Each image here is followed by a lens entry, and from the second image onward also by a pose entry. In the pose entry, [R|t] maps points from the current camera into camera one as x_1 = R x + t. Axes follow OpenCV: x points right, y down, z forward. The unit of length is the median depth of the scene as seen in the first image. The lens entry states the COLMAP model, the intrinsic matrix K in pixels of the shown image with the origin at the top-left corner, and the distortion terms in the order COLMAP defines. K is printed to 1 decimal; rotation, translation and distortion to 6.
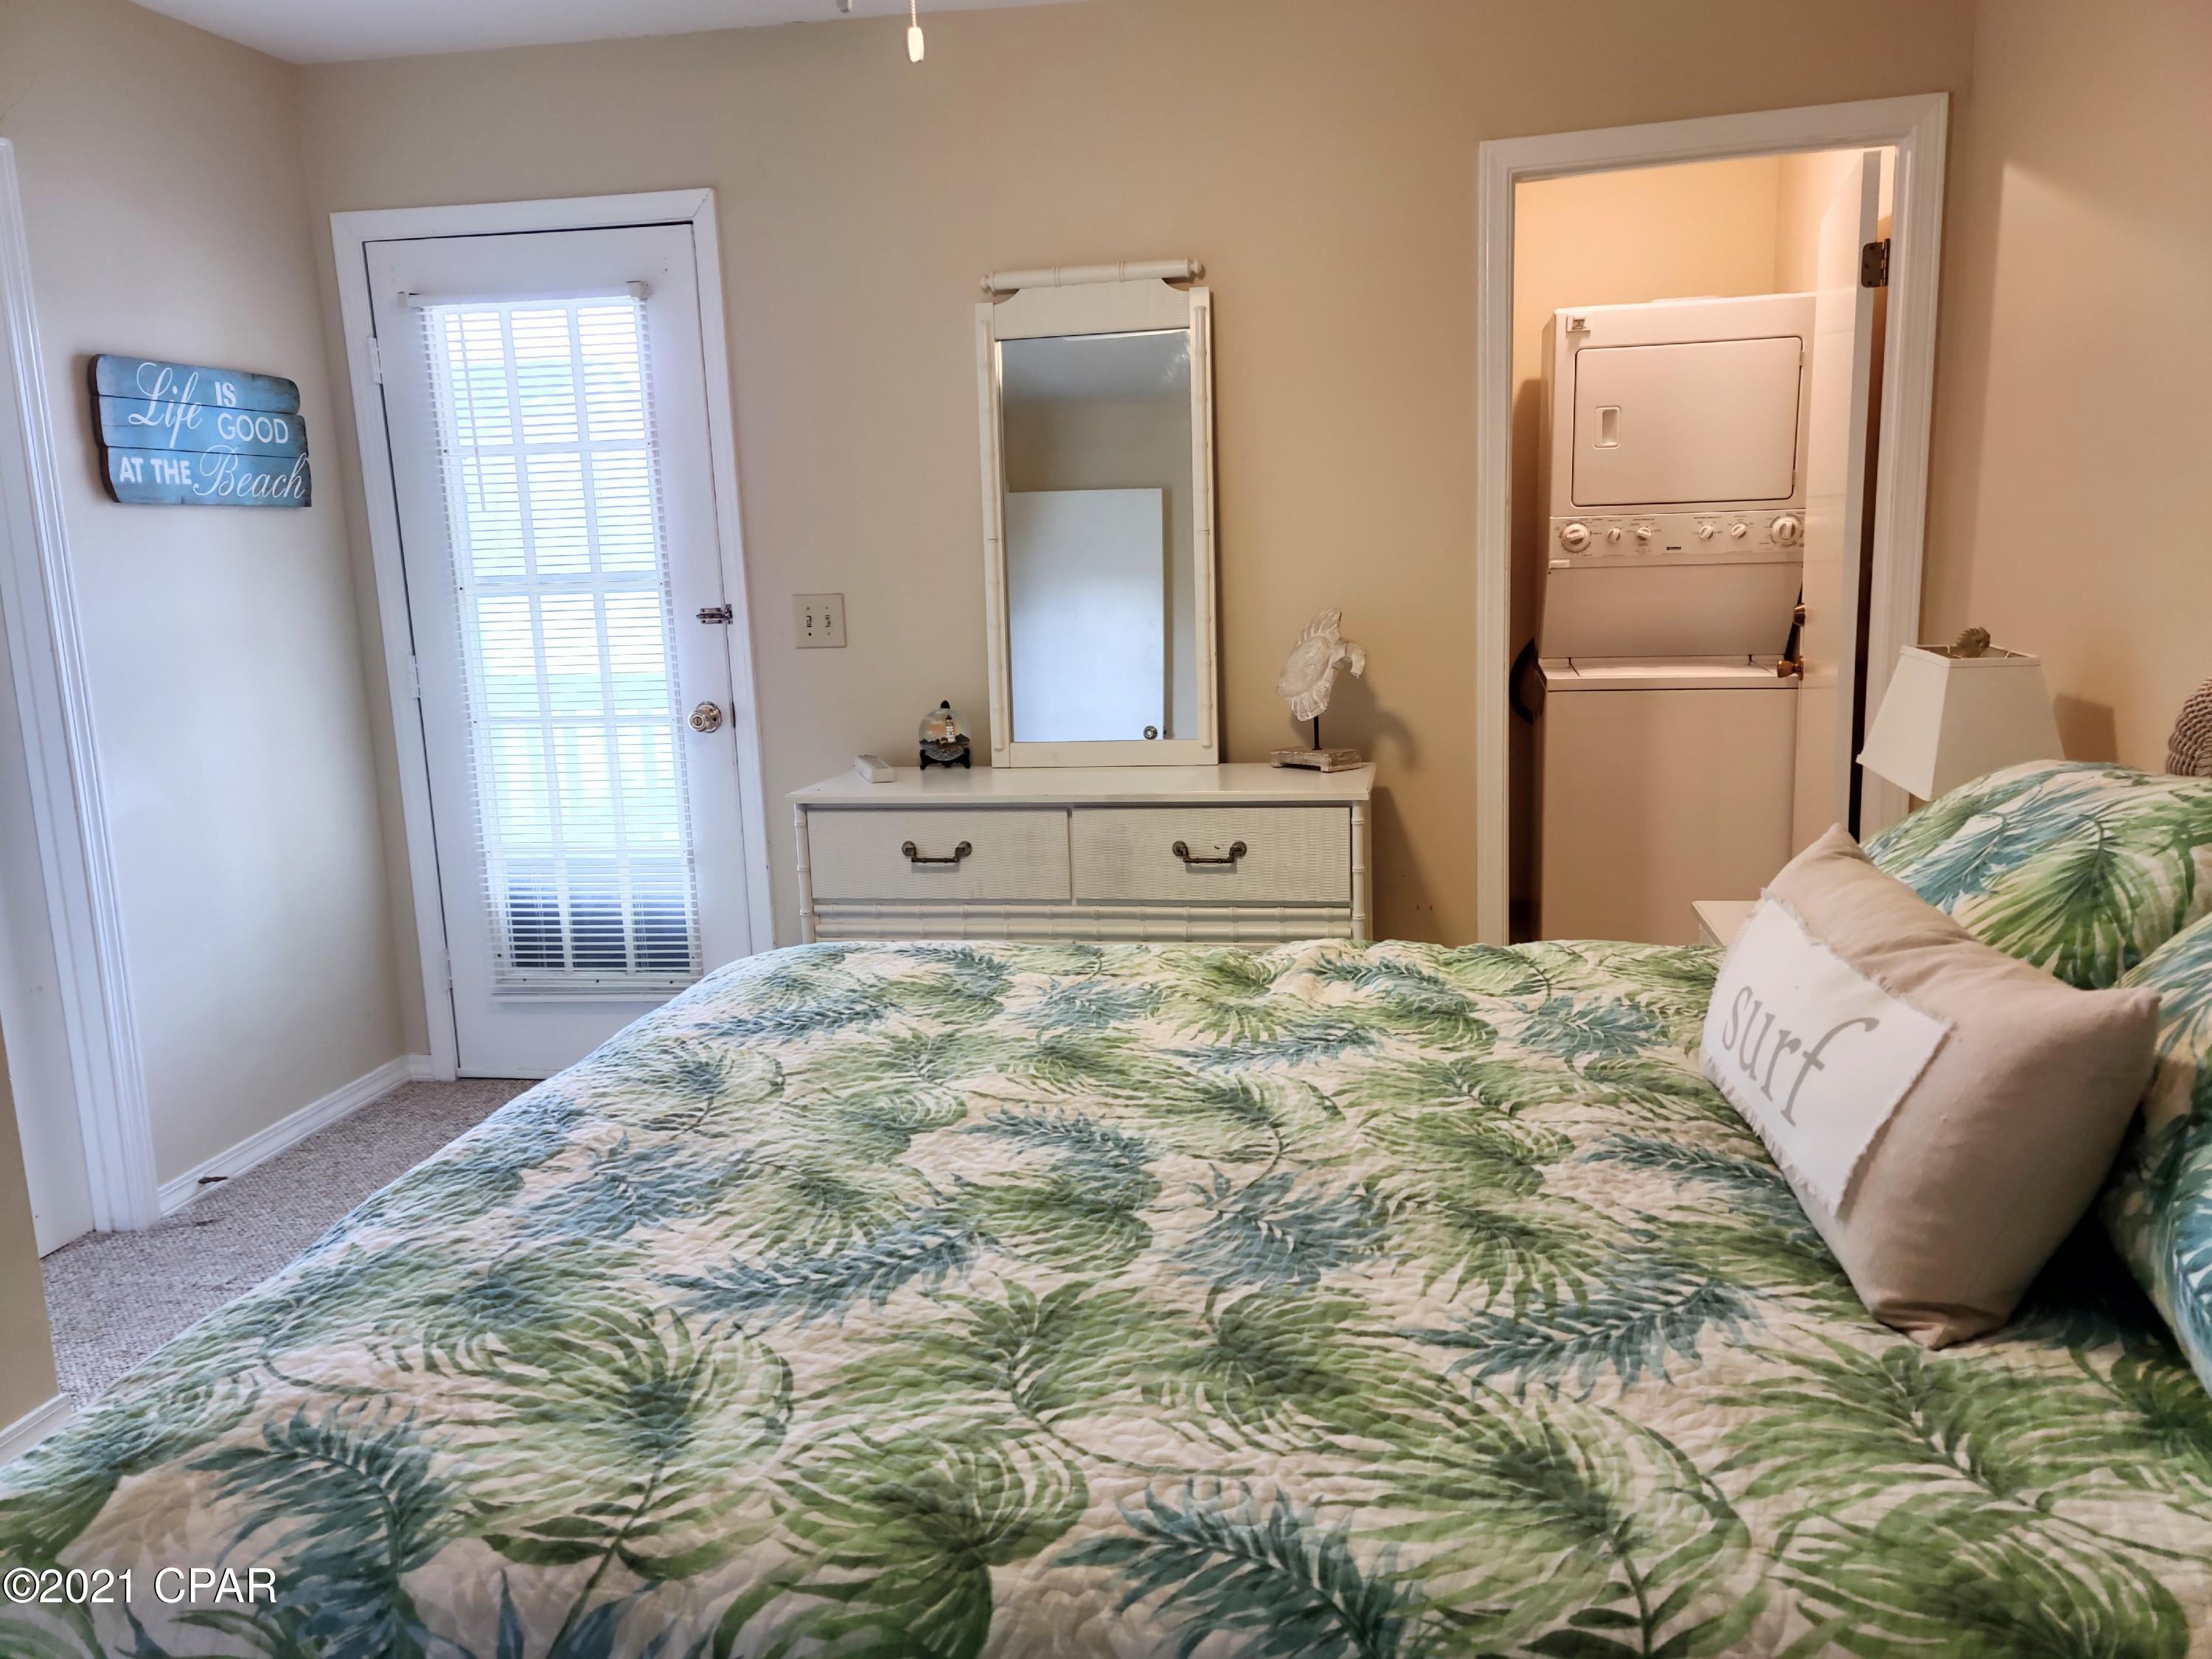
lens RADIAL K [[1604.6, 0, 1108.1], [0, 1604.6, 820.9], [0, 0, 1]] dist [0.090971, -0.092708]
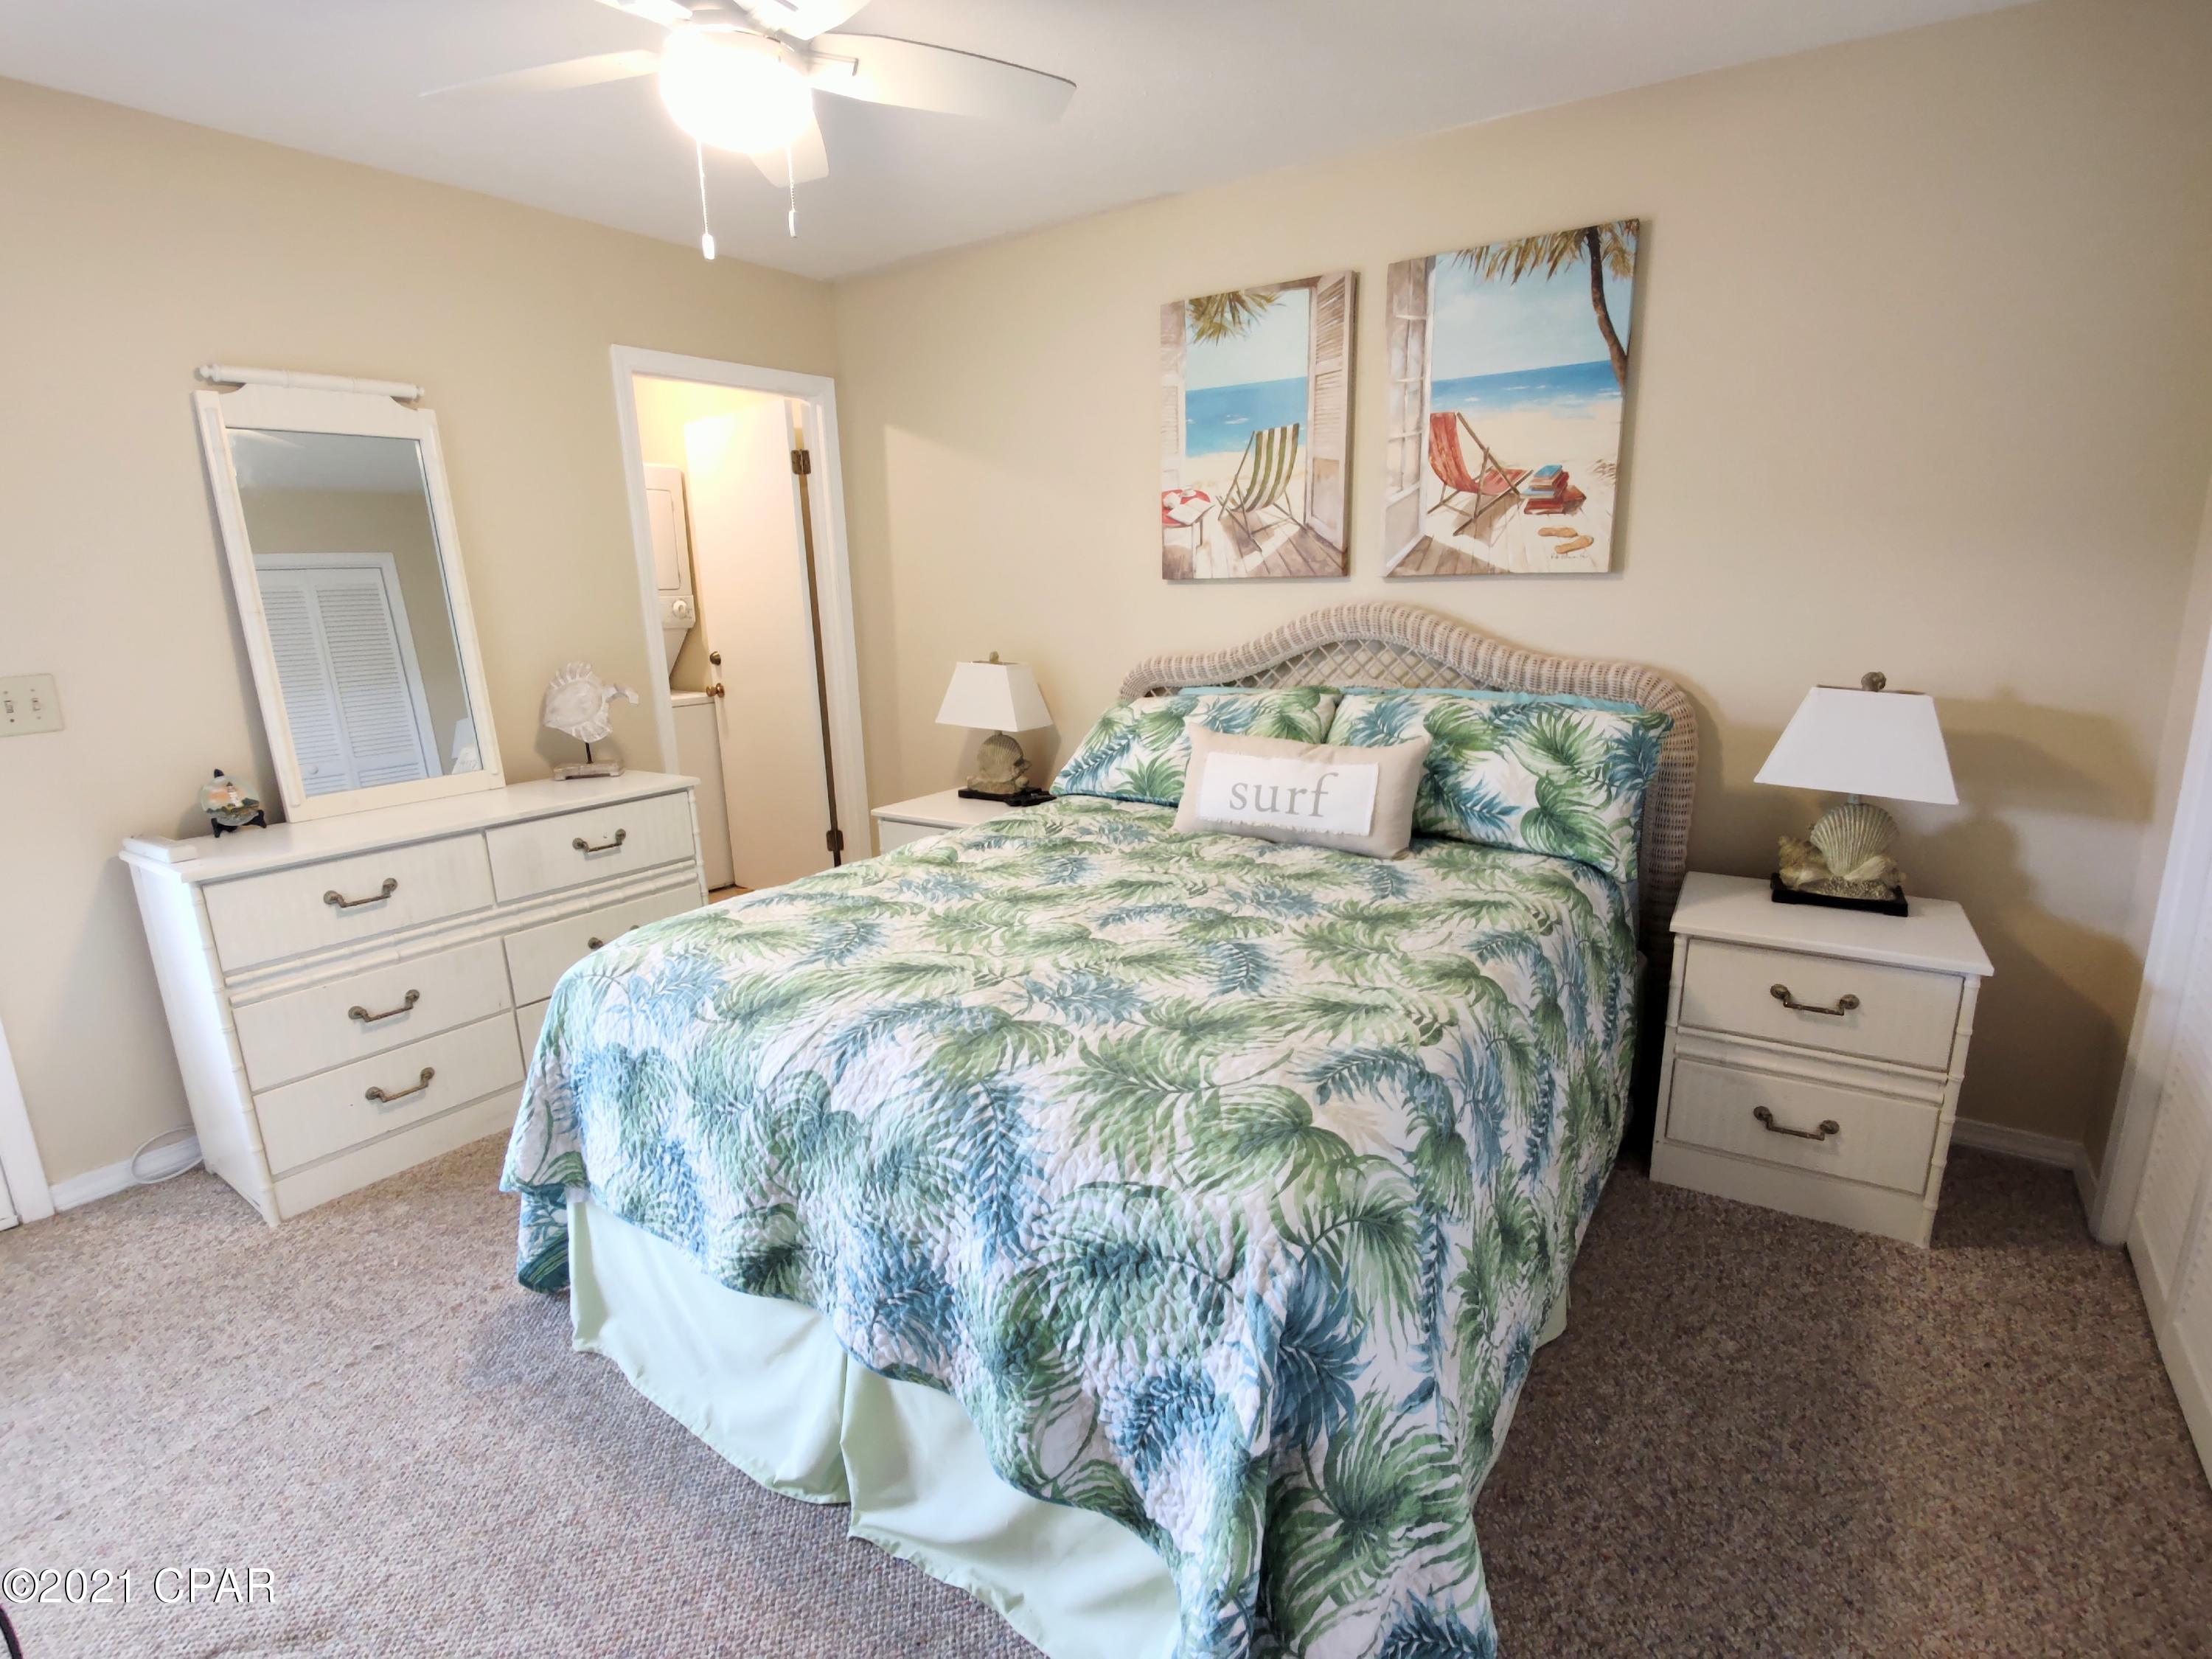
lens RADIAL K [[1078.0, 0, 1106.0], [0, 1078.0, 829.5], [0, 0, 1]] dist [0.000798, -0.018346]
pose [[0.413877, -0.182223, 0.891908, -0.955547], [0.164796, 0.978571, 0.123458, -0.054070], [-0.895292, 0.095886, 0.435037, 0.376990]]
